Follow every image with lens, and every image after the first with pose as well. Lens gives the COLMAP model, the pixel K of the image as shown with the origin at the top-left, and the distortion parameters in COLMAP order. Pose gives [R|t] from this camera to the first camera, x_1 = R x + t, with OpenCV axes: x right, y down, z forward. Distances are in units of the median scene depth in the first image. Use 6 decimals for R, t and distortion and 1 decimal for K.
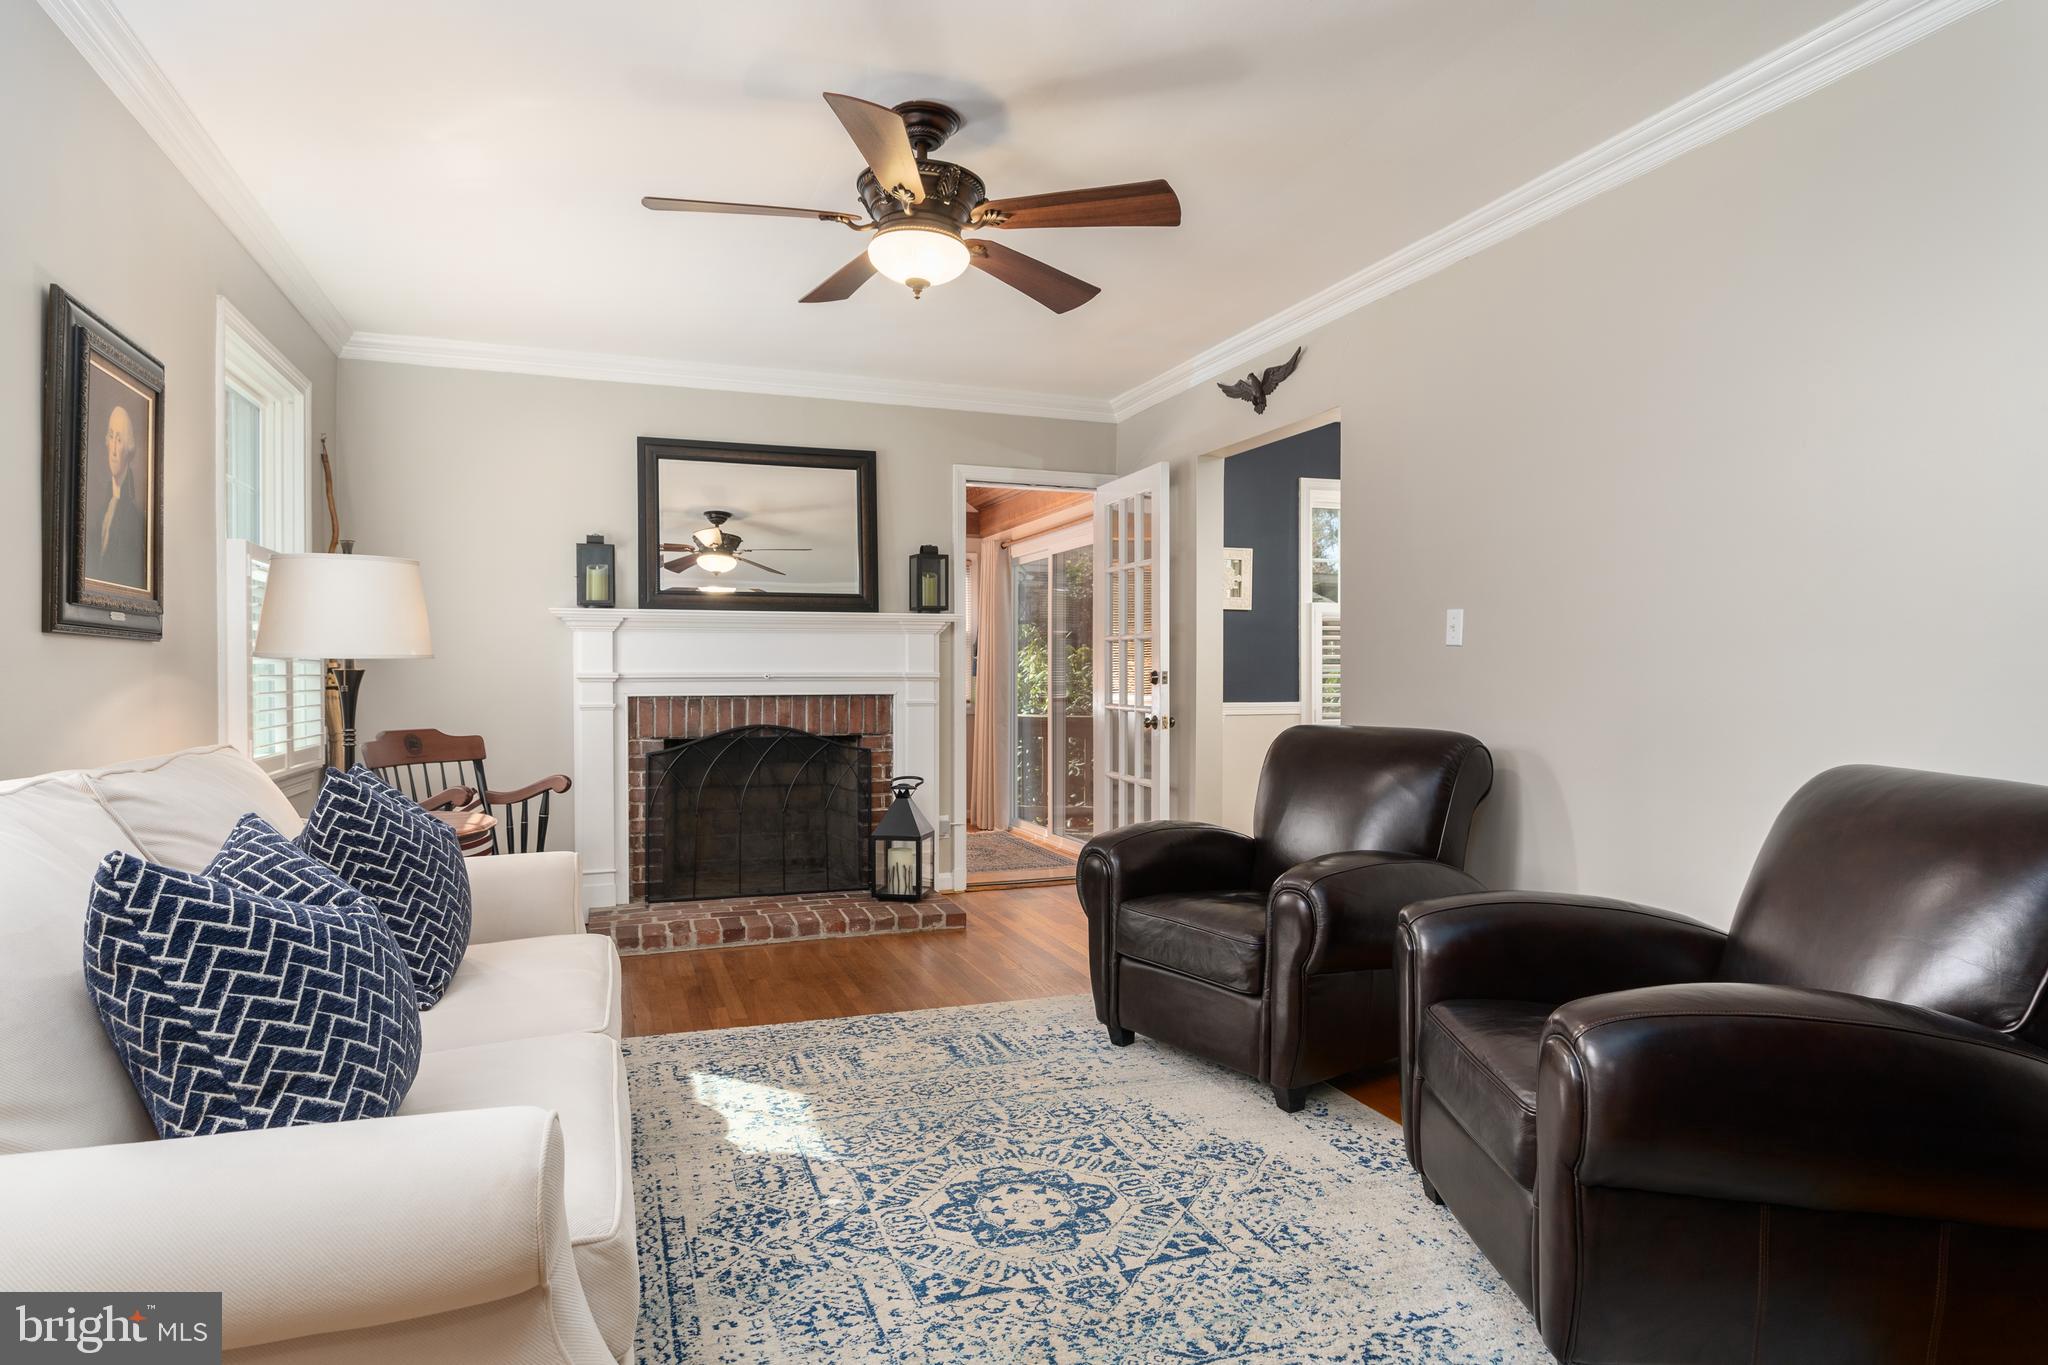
lens RADIAL K [[1160.9, 0, 1024.0], [0, 1160.9, 682.5], [0, 0, 1]] dist [-0.001449, 0.000244]
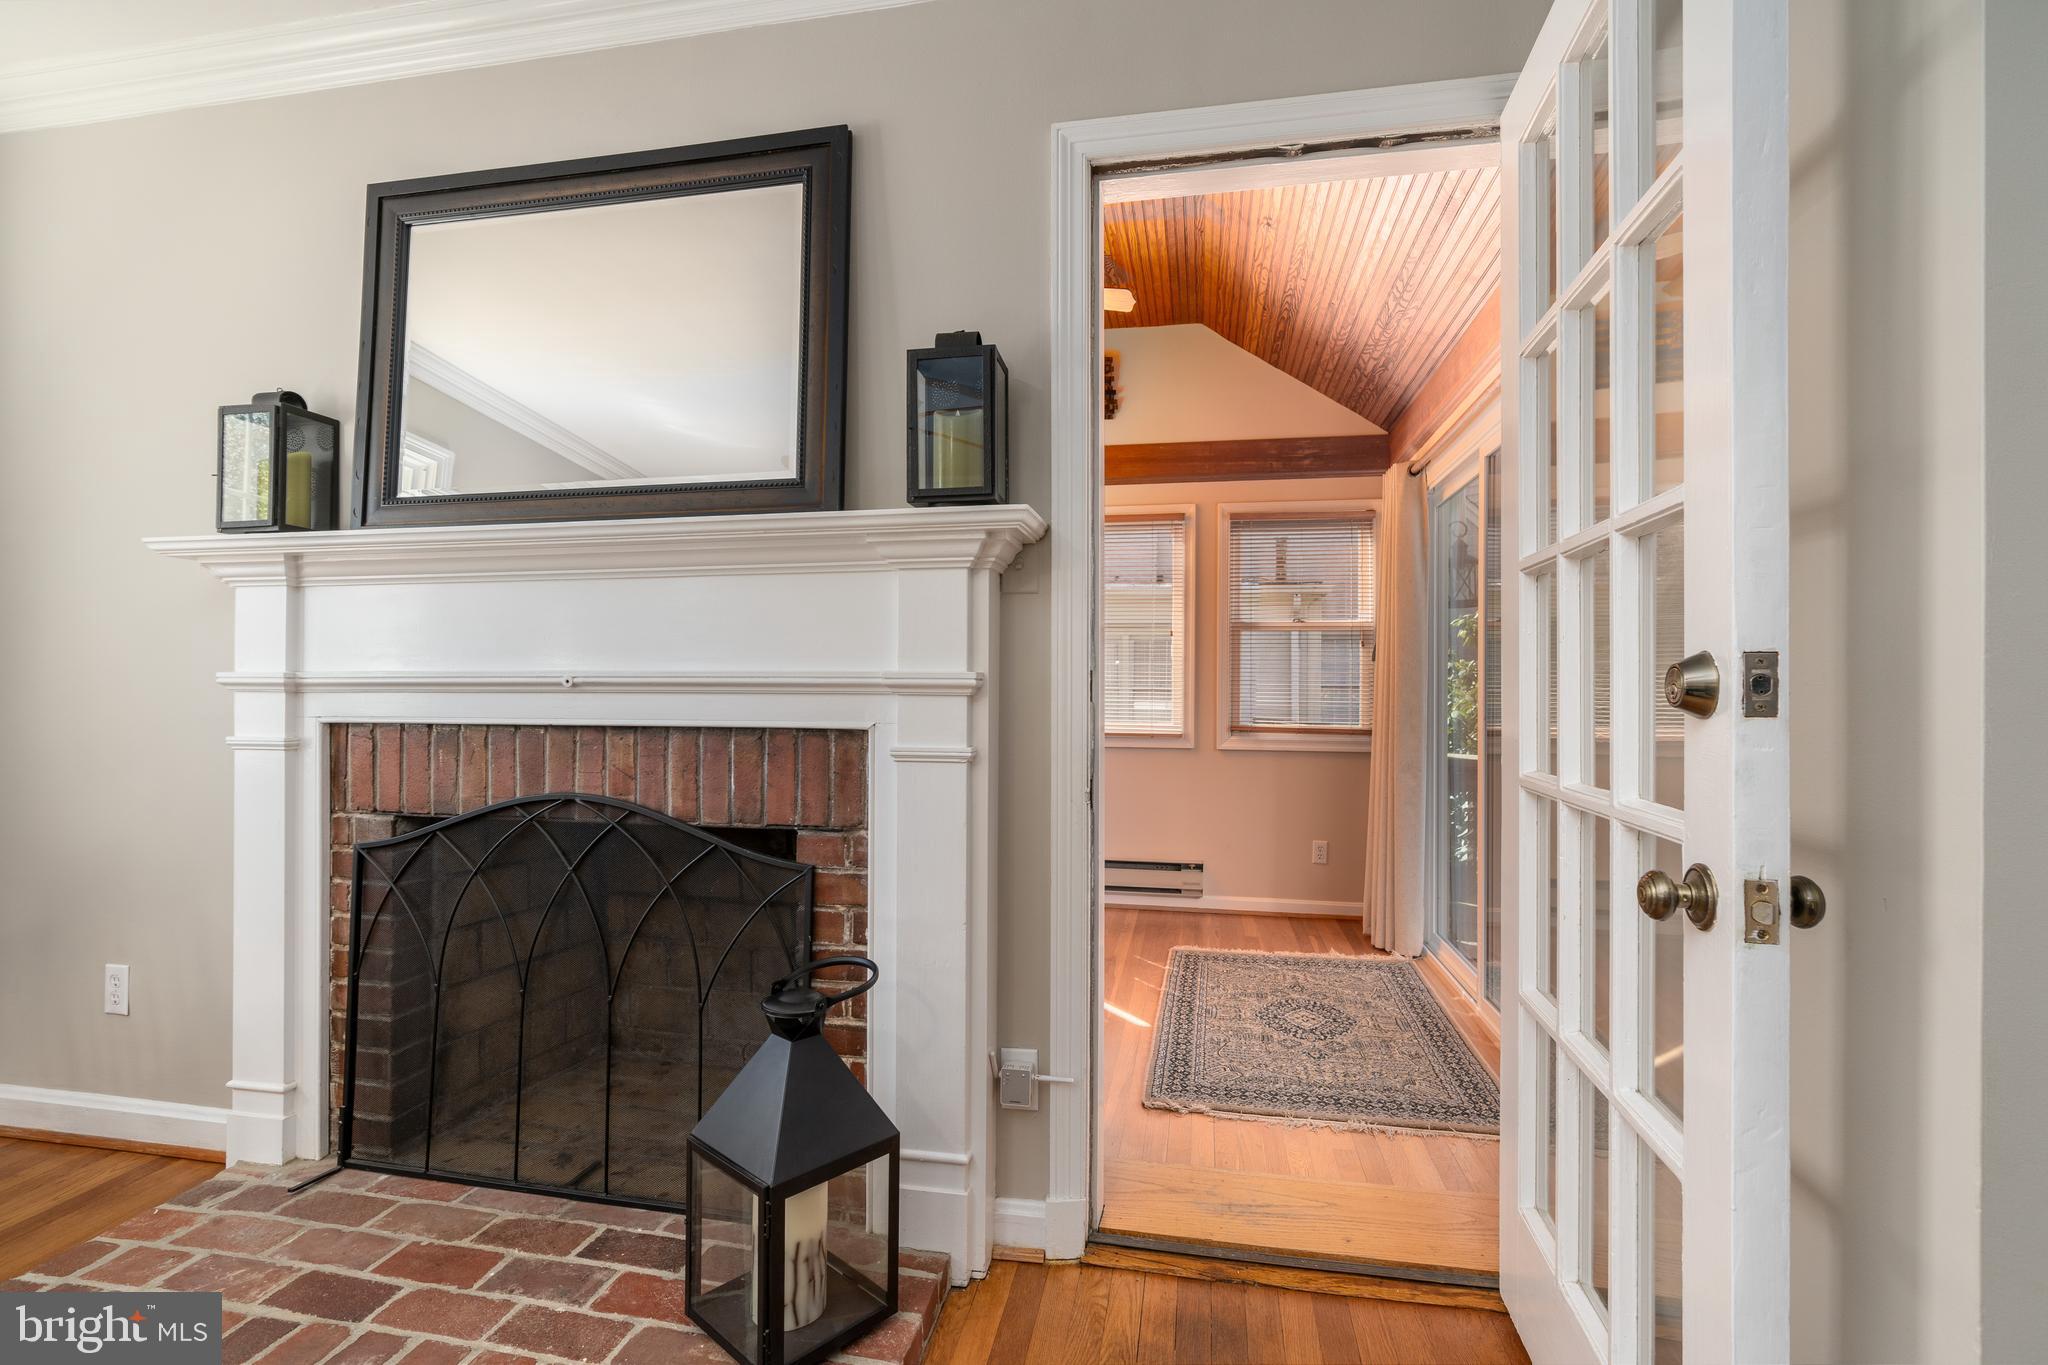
lens RADIAL K [[920.0, 0, 1024.0], [0, 920.0, 682.5], [0, 0, 1]] dist [-0.009764, -0.000003]
pose [[0.849667, -0.001213, -0.527318, 0.127923], [-0.008023, 0.999852, -0.015228, -0.001422], [0.527258, 0.017169, 0.849531, 1.064650]]
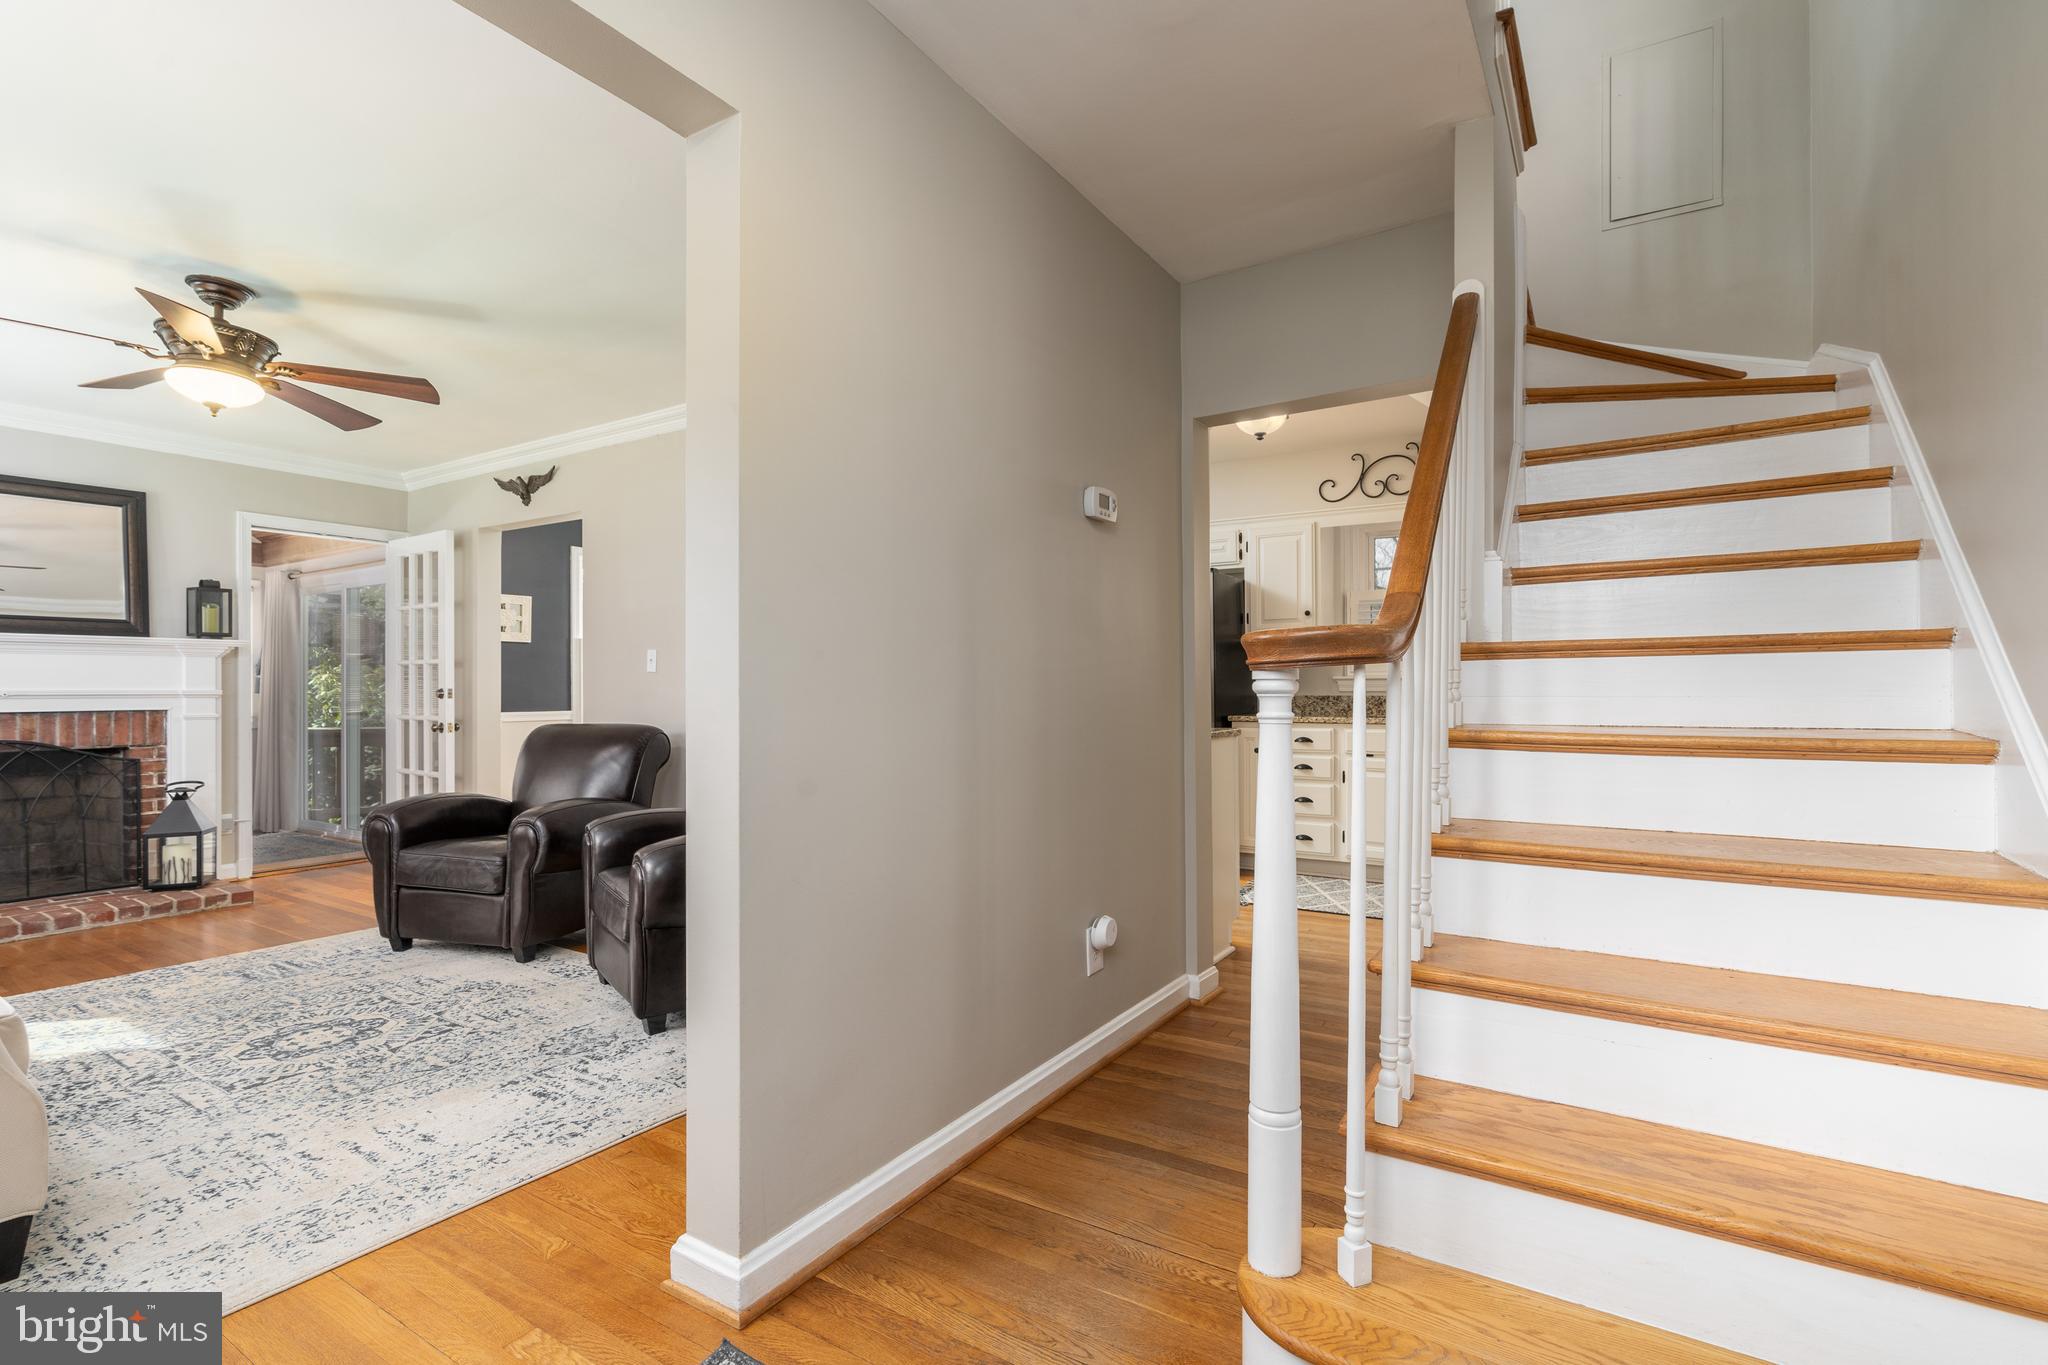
lens RADIAL K [[946.2, 0, 1049.2], [0, 946.2, 686.6], [0, 0, 1]] dist [0.001102, 0.001095]
pose [[0.790542, -0.001553, 0.612406, 0.000981], [0.008239, 0.999933, -0.008101, 0.003065], [-0.612353, 0.011450, 0.790502, -0.350248]]
